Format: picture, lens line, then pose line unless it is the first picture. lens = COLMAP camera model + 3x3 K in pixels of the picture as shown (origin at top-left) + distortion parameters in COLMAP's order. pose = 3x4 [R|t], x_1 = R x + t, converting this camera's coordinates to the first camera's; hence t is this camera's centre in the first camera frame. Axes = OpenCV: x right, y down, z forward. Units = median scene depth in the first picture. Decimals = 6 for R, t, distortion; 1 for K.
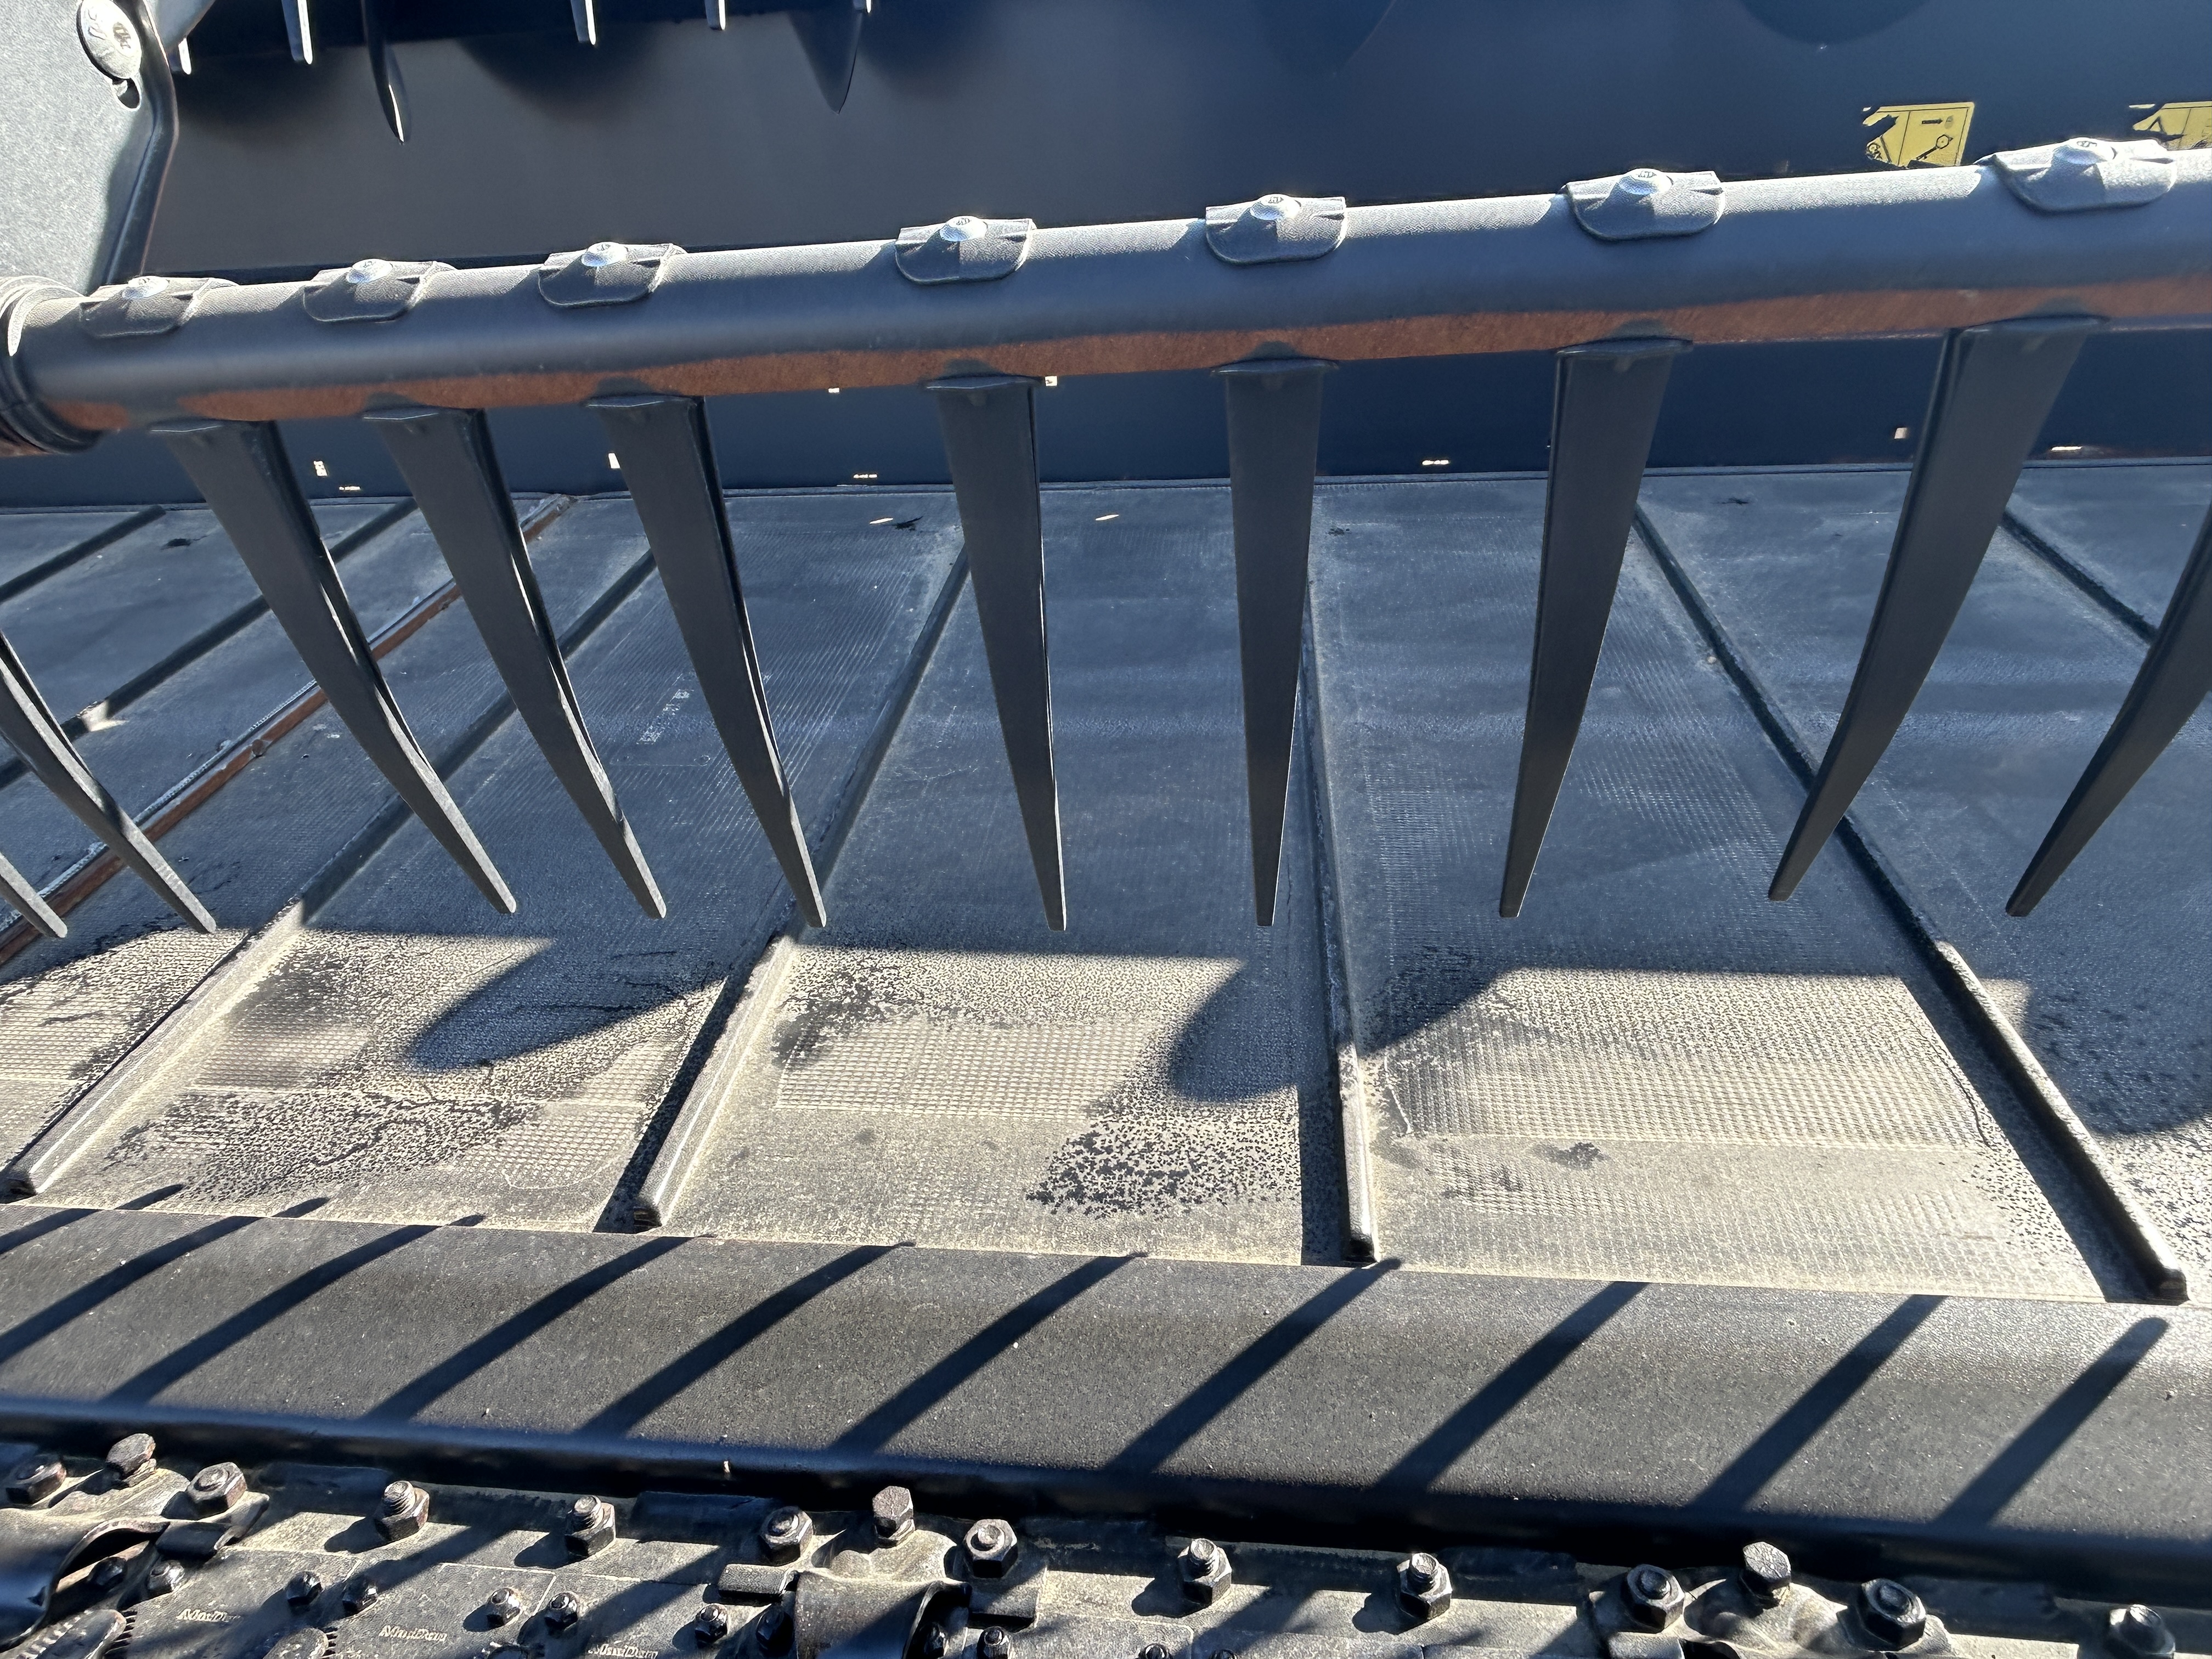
lens RADIAL K [[1439.5, 0, 1094.8], [0, 1439.5, 828.5], [0, 0, 1]] dist [0.003923, -0.006544]
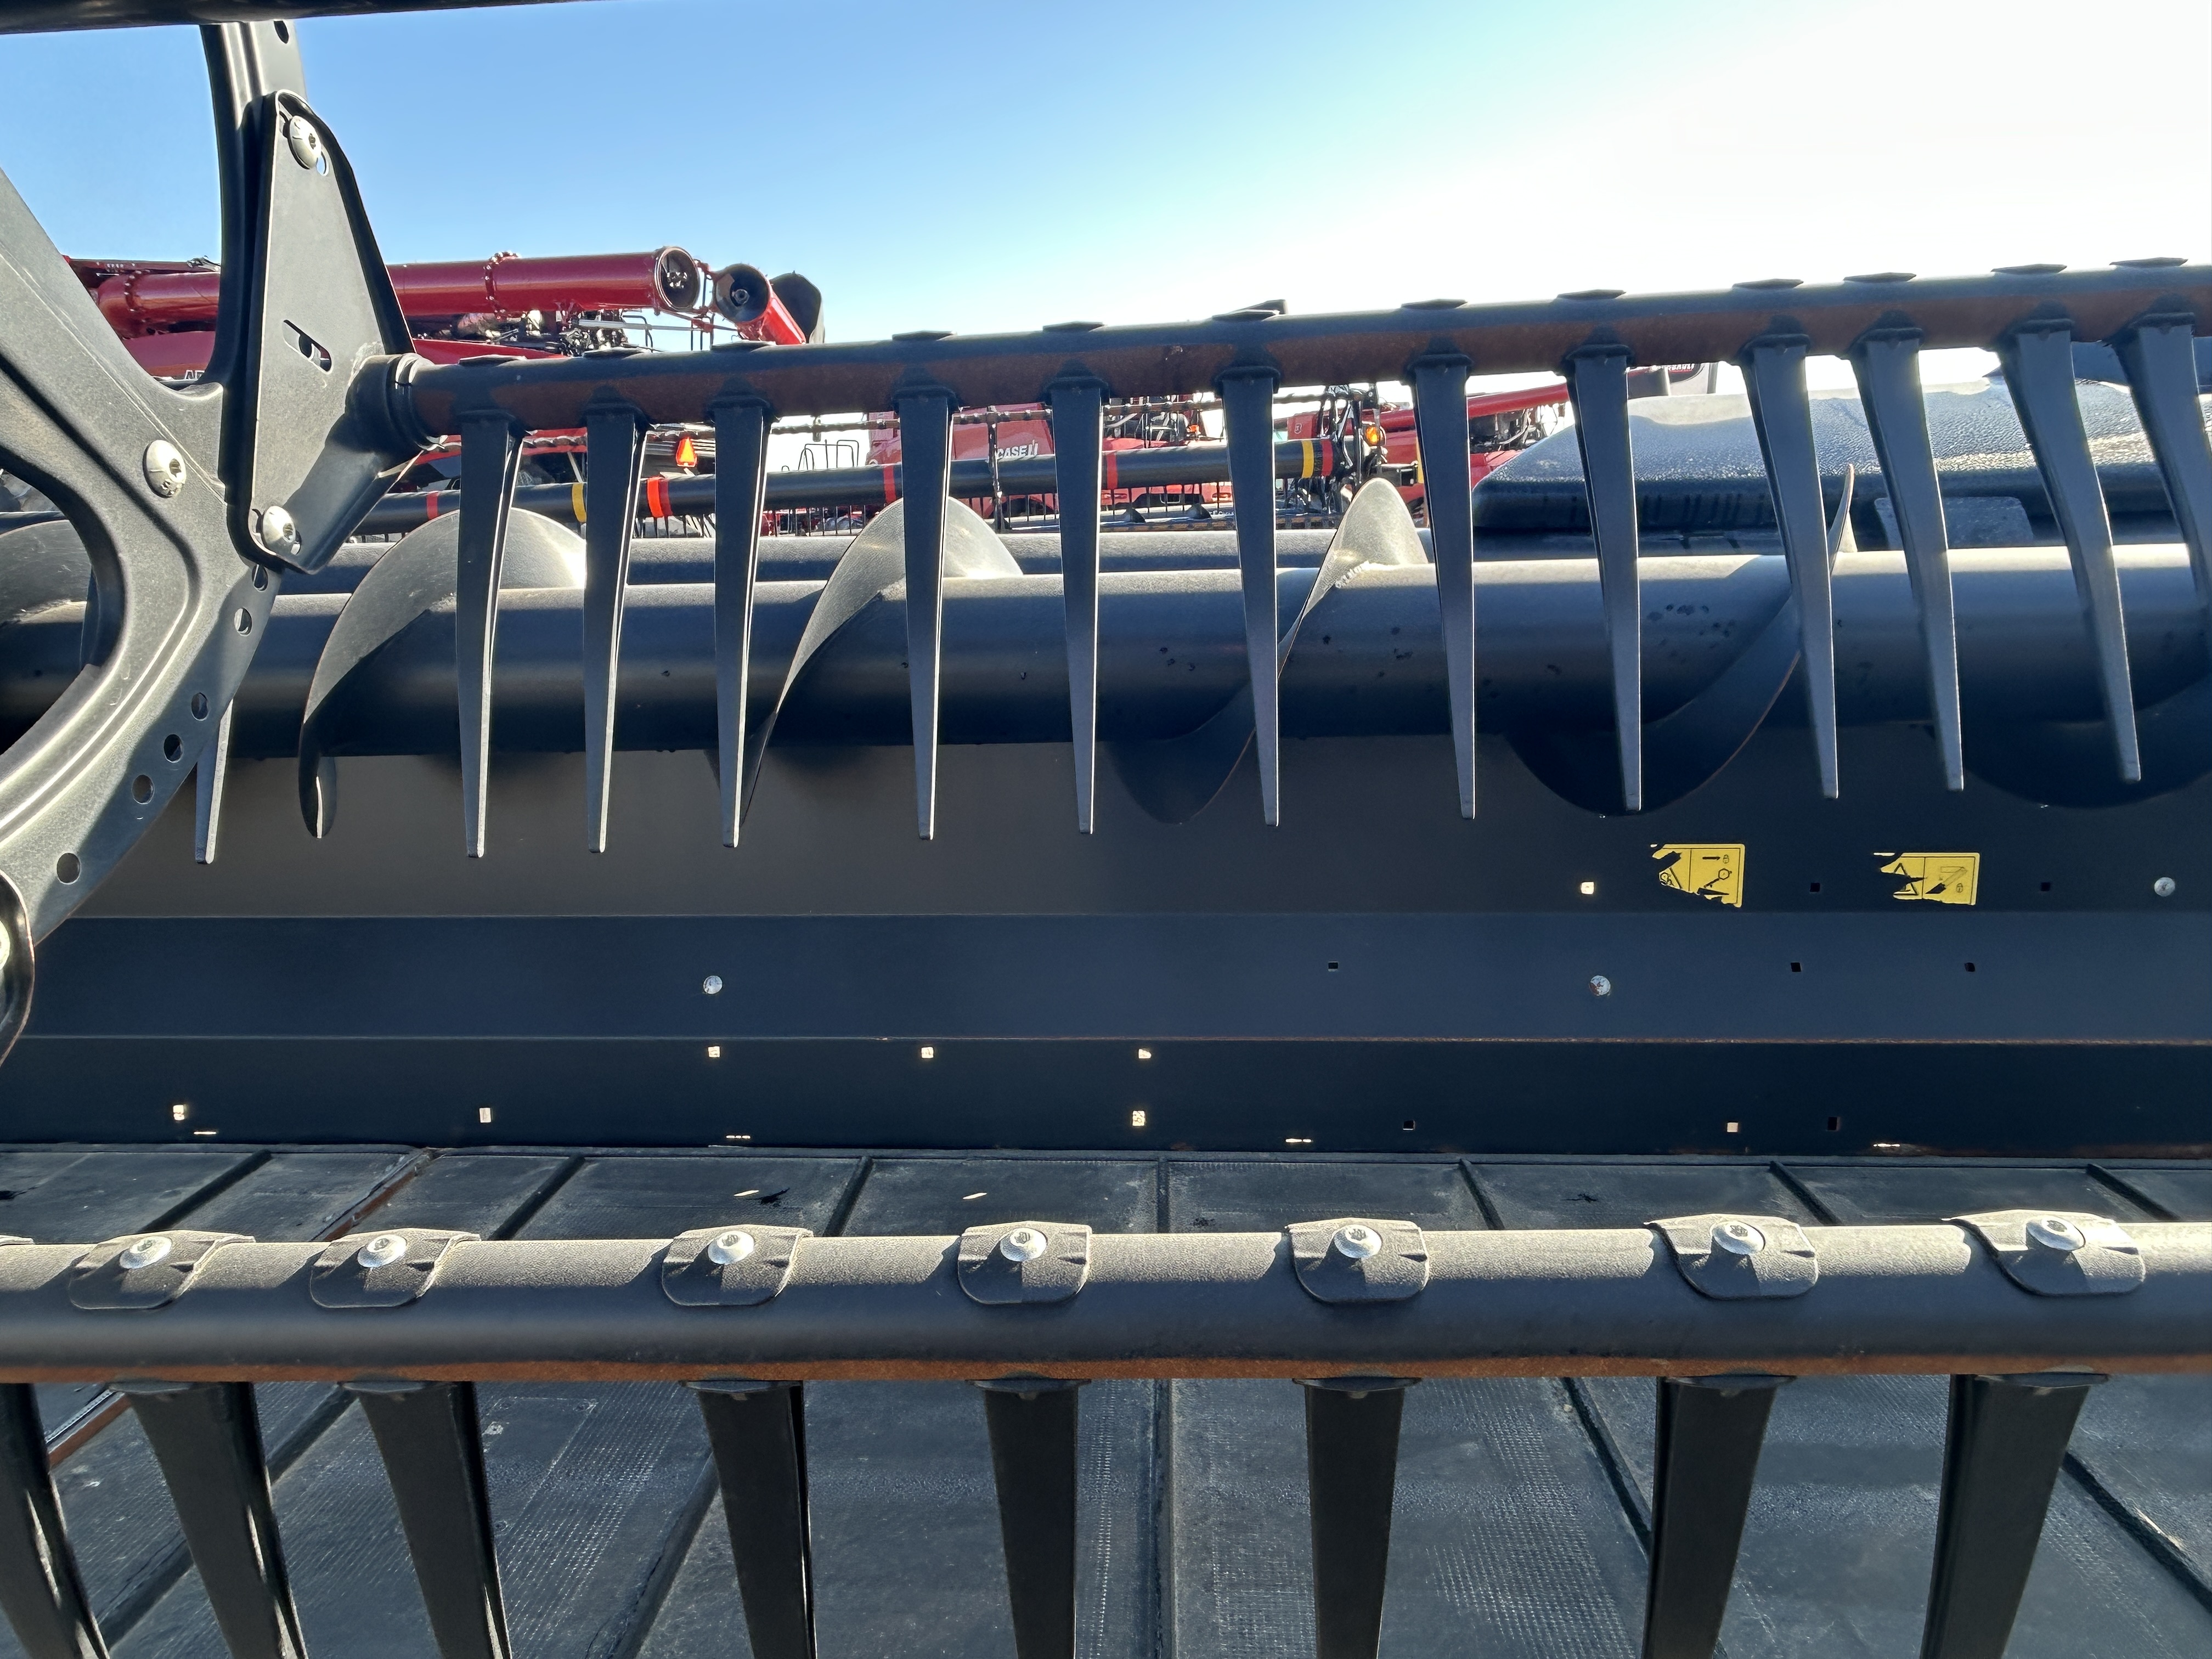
lens RADIAL K [[1439.5, 0, 1099.5], [0, 1439.5, 820.6], [0, 0, 1]] dist [0.003923, -0.006544]
pose [[0.997645, 0.027574, 0.062802, 0.040830], [-0.001220, 0.922622, -0.385703, -0.119489], [-0.068578, 0.384718, 0.920483, -0.041769]]
